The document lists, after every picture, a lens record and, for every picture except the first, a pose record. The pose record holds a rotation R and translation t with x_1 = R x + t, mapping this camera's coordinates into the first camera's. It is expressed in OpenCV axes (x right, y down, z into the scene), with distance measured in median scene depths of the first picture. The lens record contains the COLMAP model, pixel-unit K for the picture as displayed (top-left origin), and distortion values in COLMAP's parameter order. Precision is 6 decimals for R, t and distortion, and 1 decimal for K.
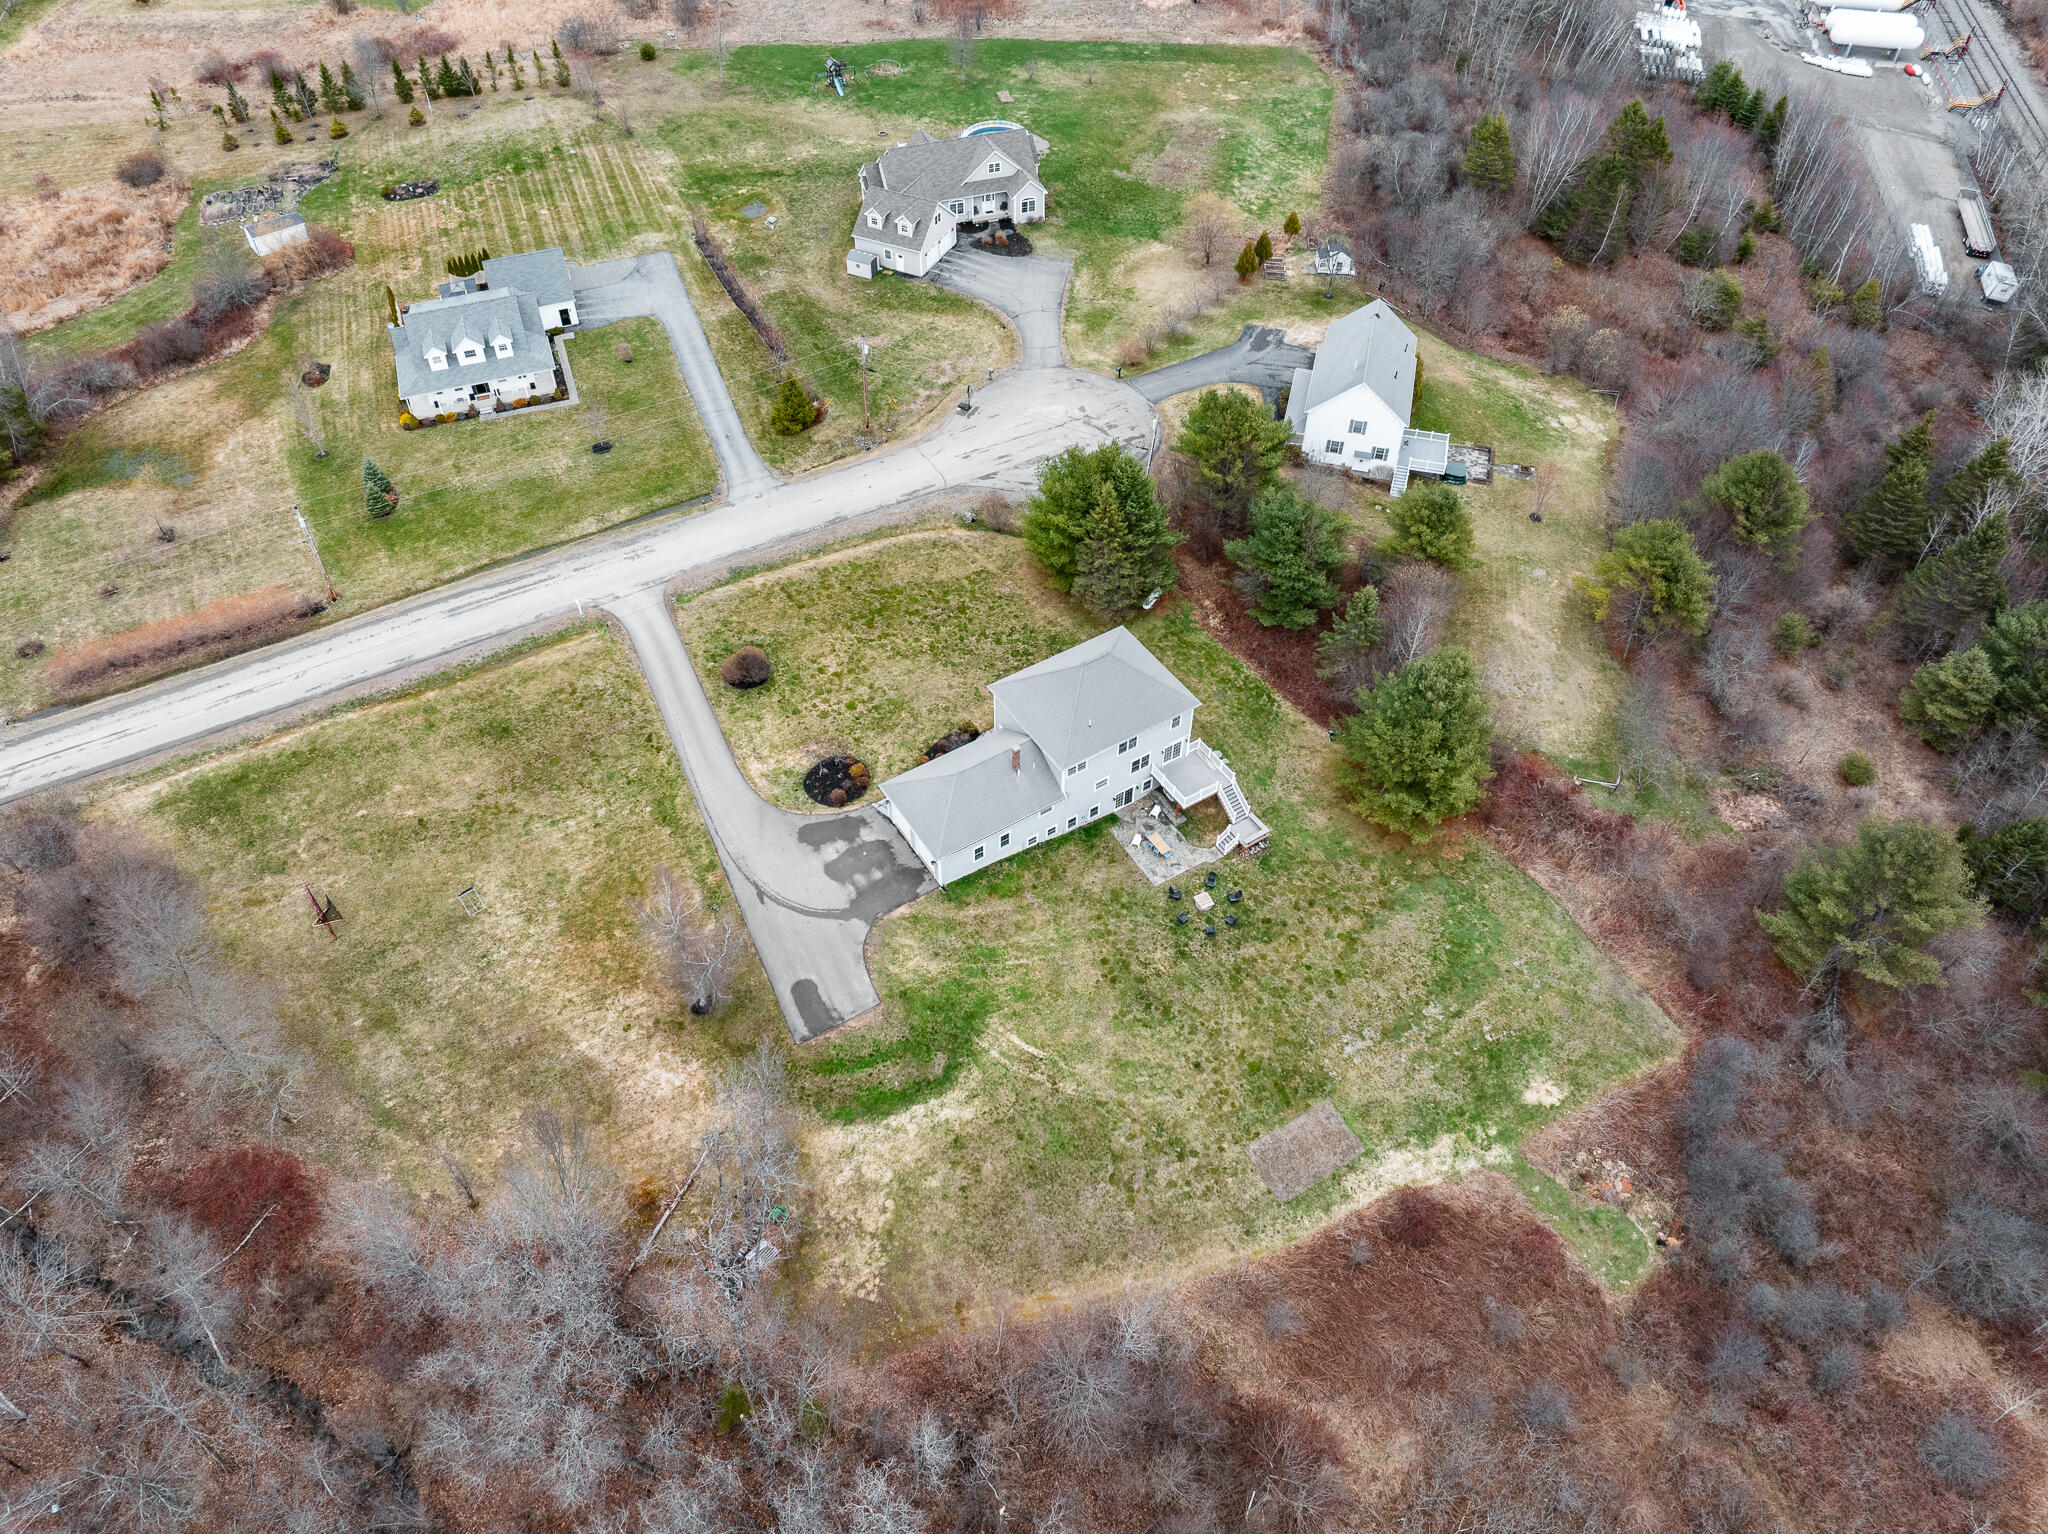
lens RADIAL K [[1430.9, 0, 1022.0], [0, 1430.9, 766.1], [0, 0, 1]] dist [-0.009049, -0.054475]
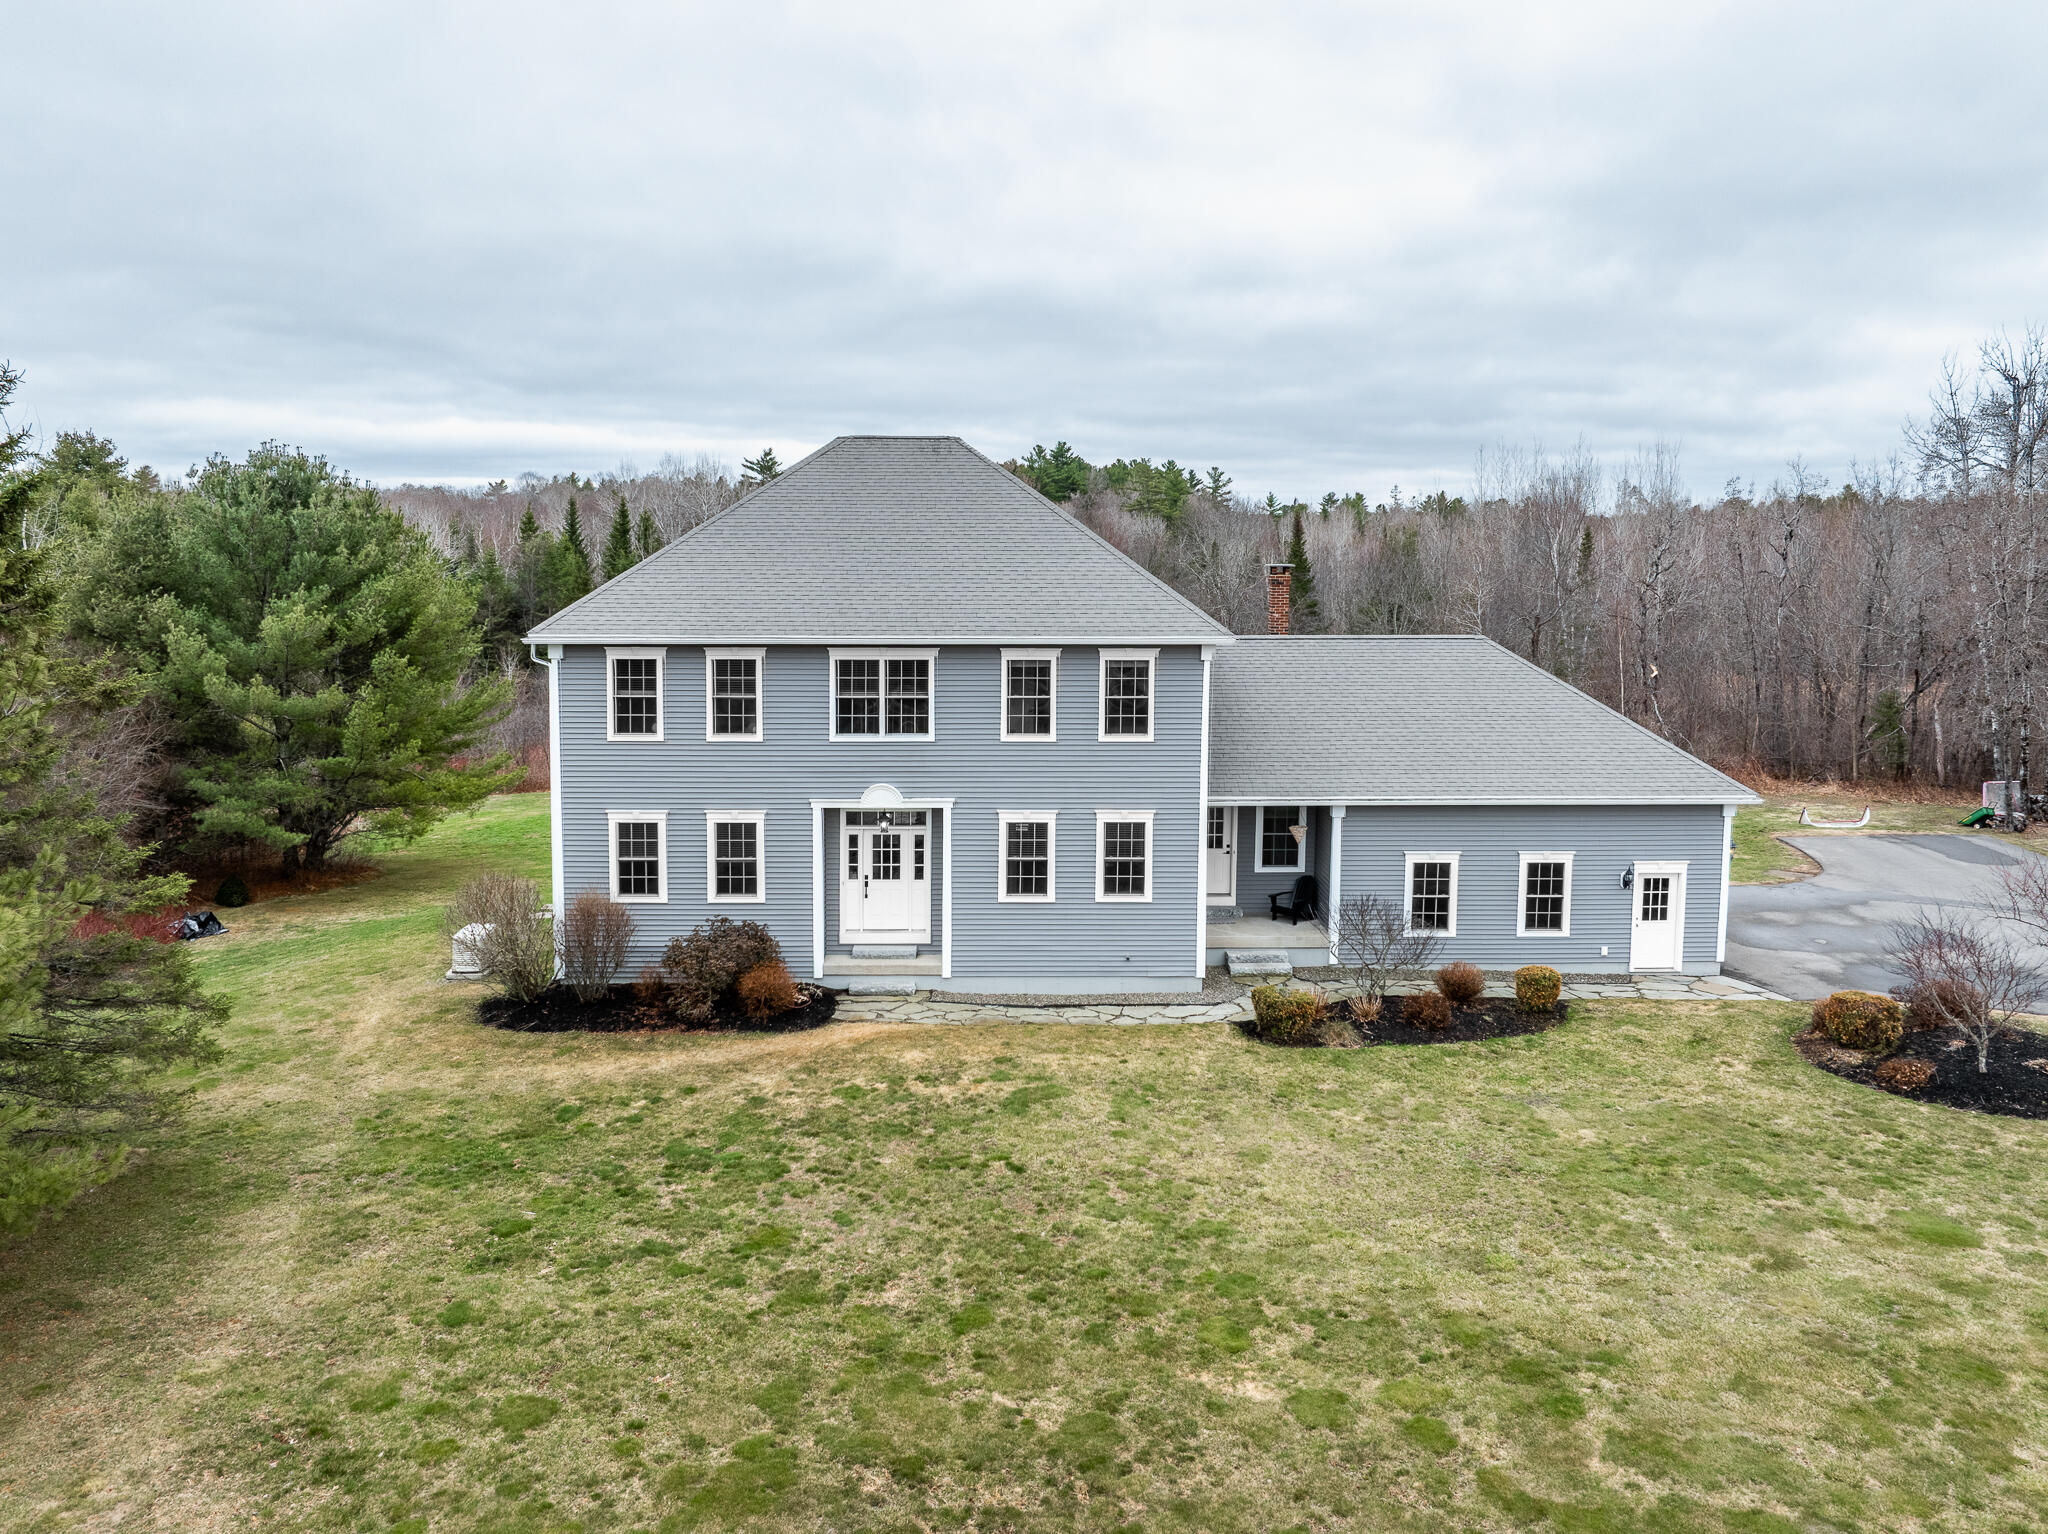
lens RADIAL K [[1502.7, 0, 1032.8], [0, 1502.7, 664.3], [0, 0, 1]] dist [-0.034265, -0.001760]
pose [[-0.852552, -0.053065, 0.519942, -0.126544], [0.384107, 0.611018, 0.692184, -0.240635], [-0.354425, 0.789836, -0.500541, 1.158369]]
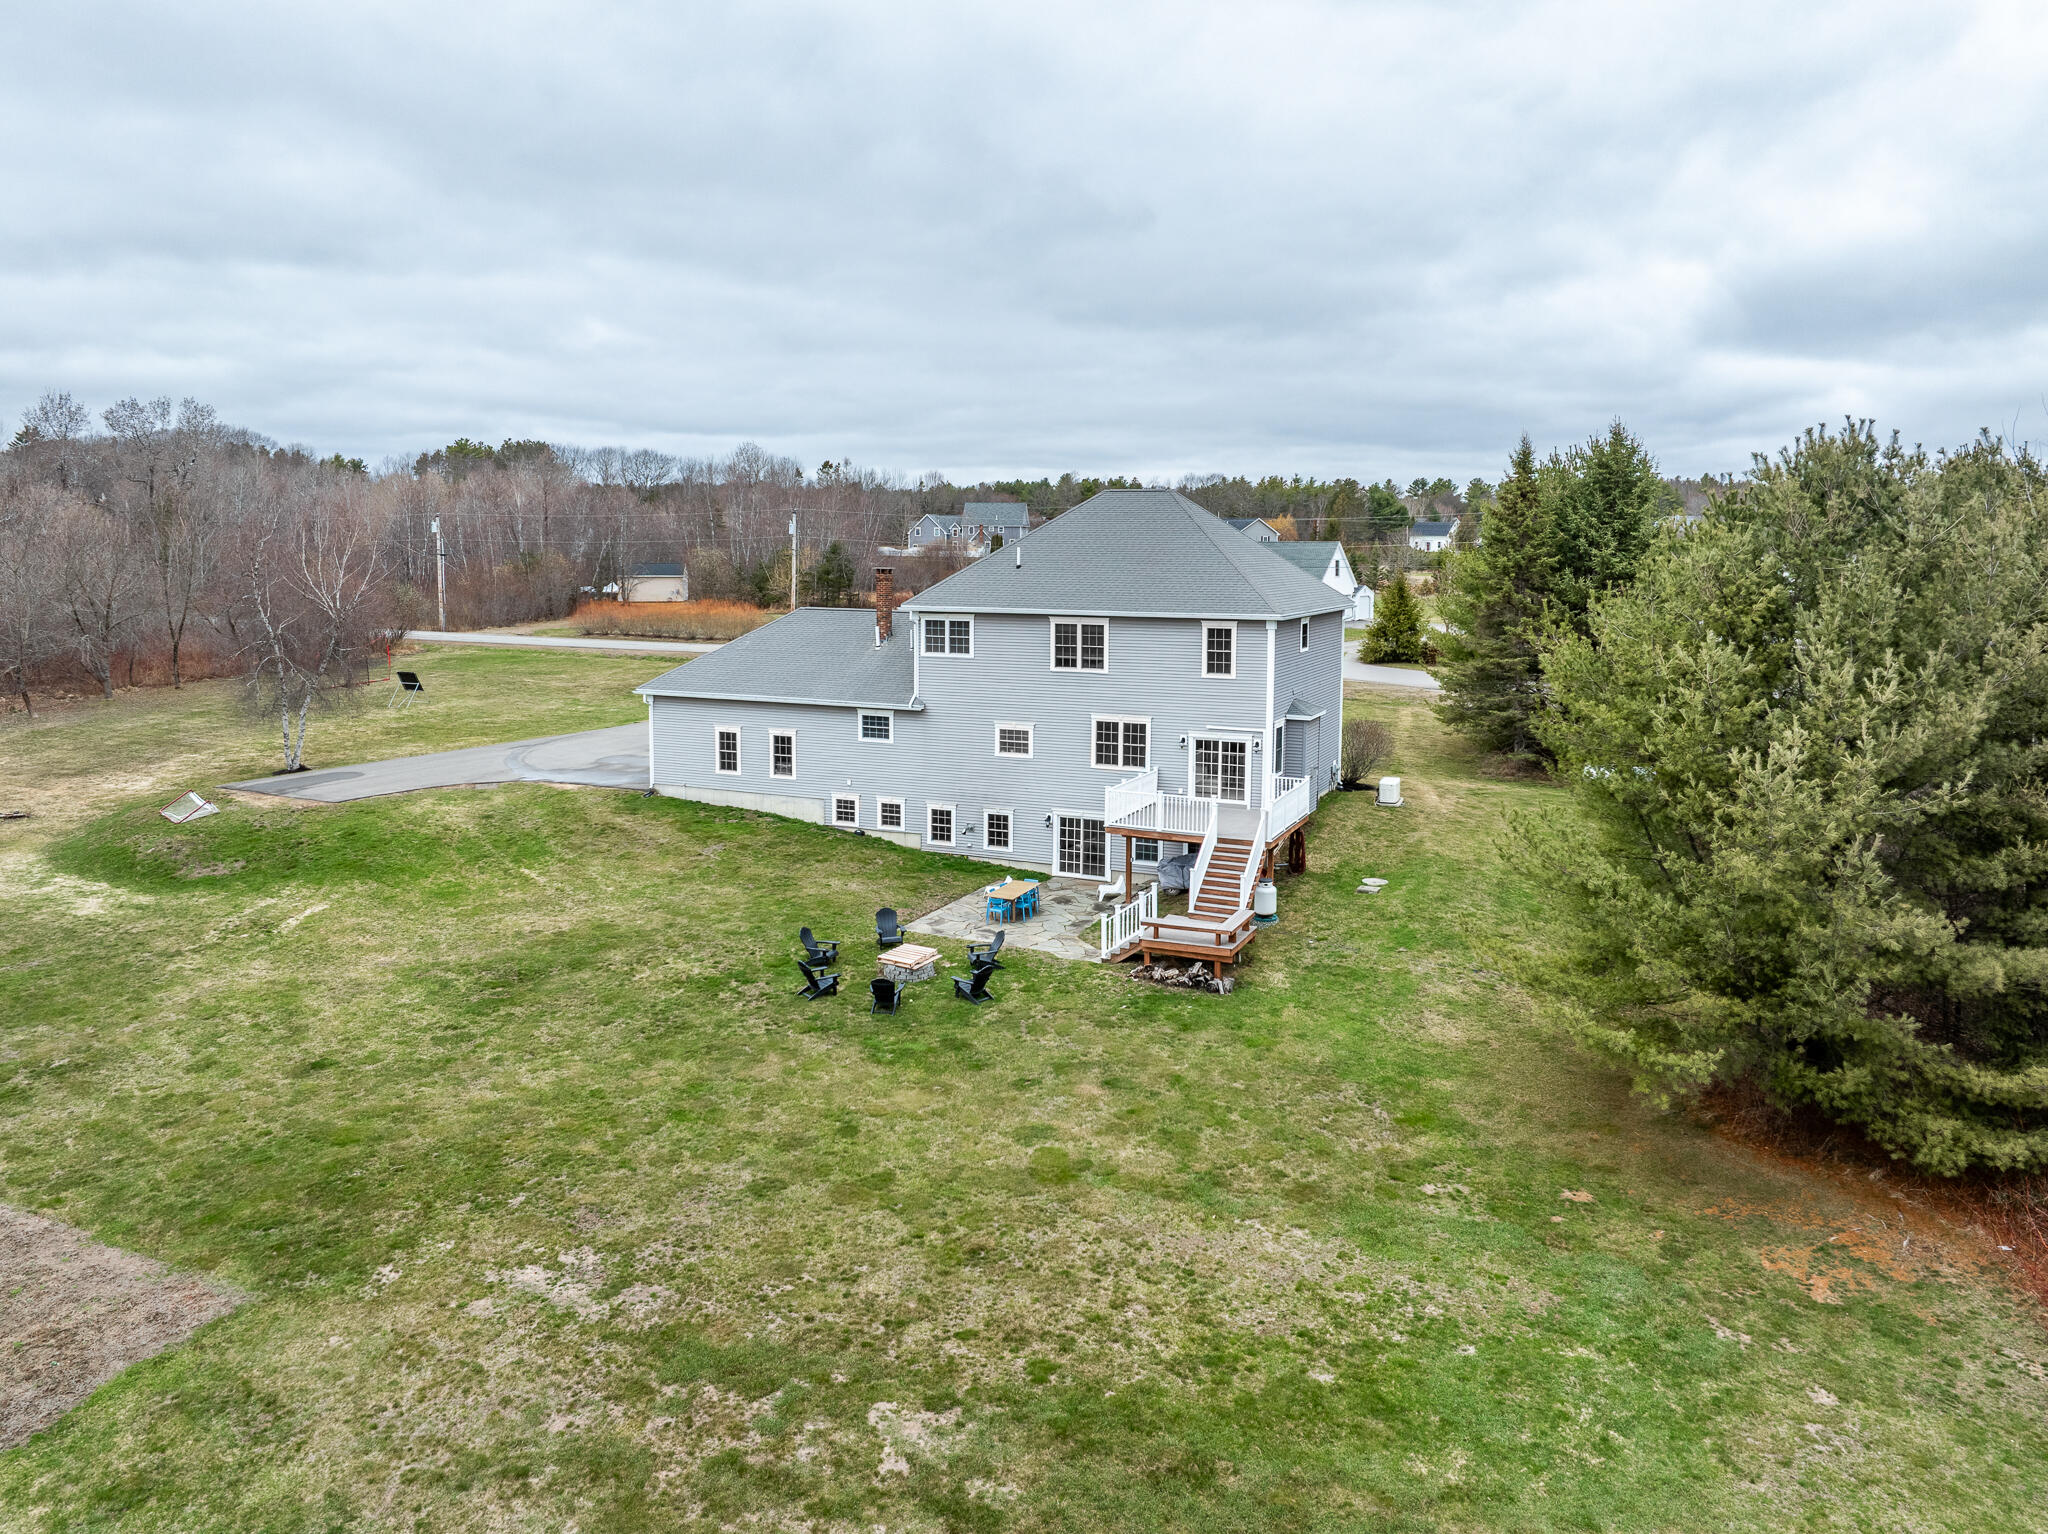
lens RADIAL K [[1502.7, 0, 1032.8], [0, 1502.7, 664.3], [0, 0, 1]] dist [-0.034265, -0.001760]
pose [[0.551012, 0.066608, -0.831835, 0.427537], [-0.625580, 0.692694, -0.358920, 0.153032], [0.552300, 0.718149, 0.423352, 0.807556]]
